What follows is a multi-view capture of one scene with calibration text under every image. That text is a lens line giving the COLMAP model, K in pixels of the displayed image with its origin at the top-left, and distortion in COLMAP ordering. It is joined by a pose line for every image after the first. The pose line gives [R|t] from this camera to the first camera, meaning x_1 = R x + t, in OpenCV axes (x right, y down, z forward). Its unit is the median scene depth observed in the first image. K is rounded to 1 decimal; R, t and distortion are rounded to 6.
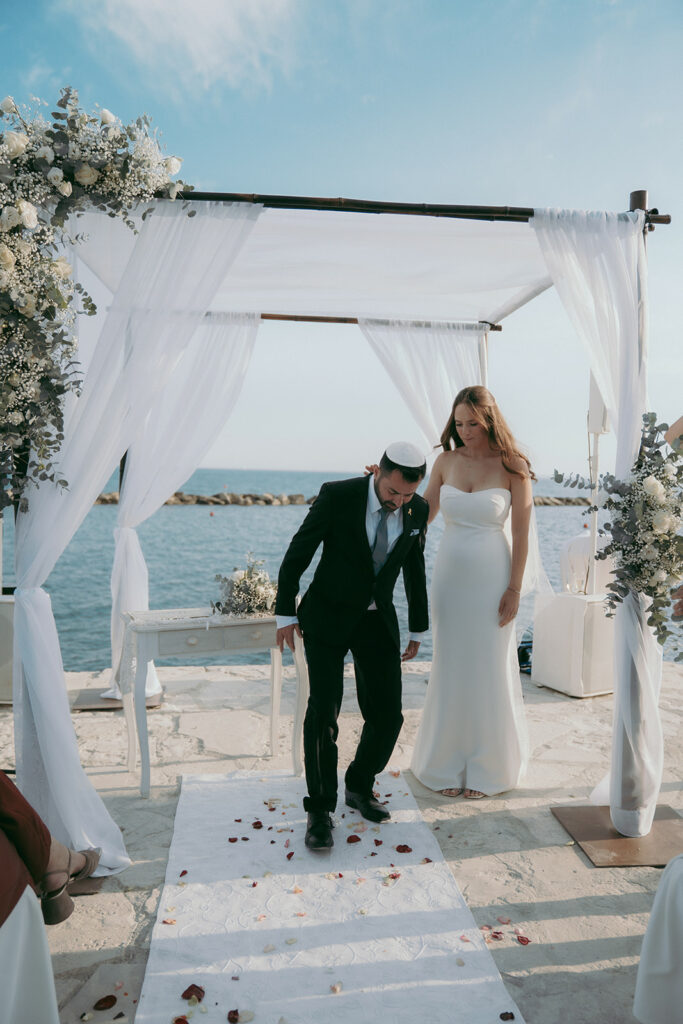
lens RADIAL K [[886.5, 0, 342.6], [0, 886.5, 508.7], [0, 0, 1]] dist [0.005007, 0.009702]
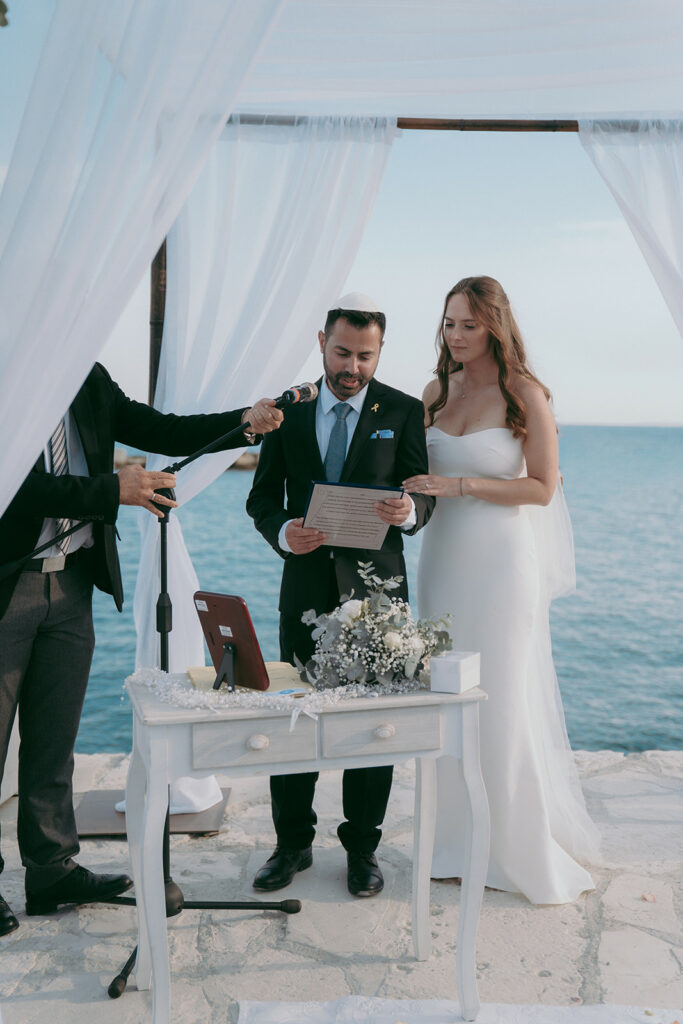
lens RADIAL K [[1272.9, 0, 342.7], [0, 1272.9, 509.9], [0, 0, 1]] dist [0.023678, 0.000000]
pose [[0.990158, 0.002498, -0.139930, -0.027353], [0.001061, 0.999678, 0.025353, 0.000675], [0.139948, -0.025252, 0.989837, 0.377992]]
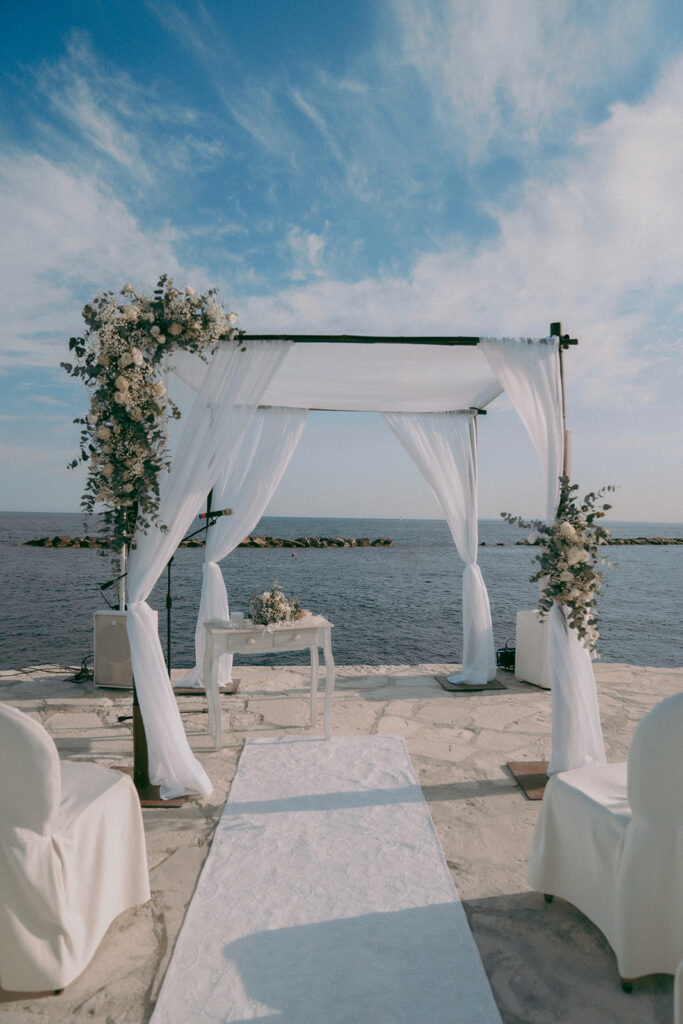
lens RADIAL K [[722.1, 0, 338.7], [0, 722.1, 513.4], [0, 0, 1]] dist [-0.077263, 0.000631]
pose [[0.996075, -0.010847, -0.087851, 0.088576], [0.006426, 0.998705, -0.050458, 0.005415], [0.088285, 0.049696, 0.994855, -0.169400]]
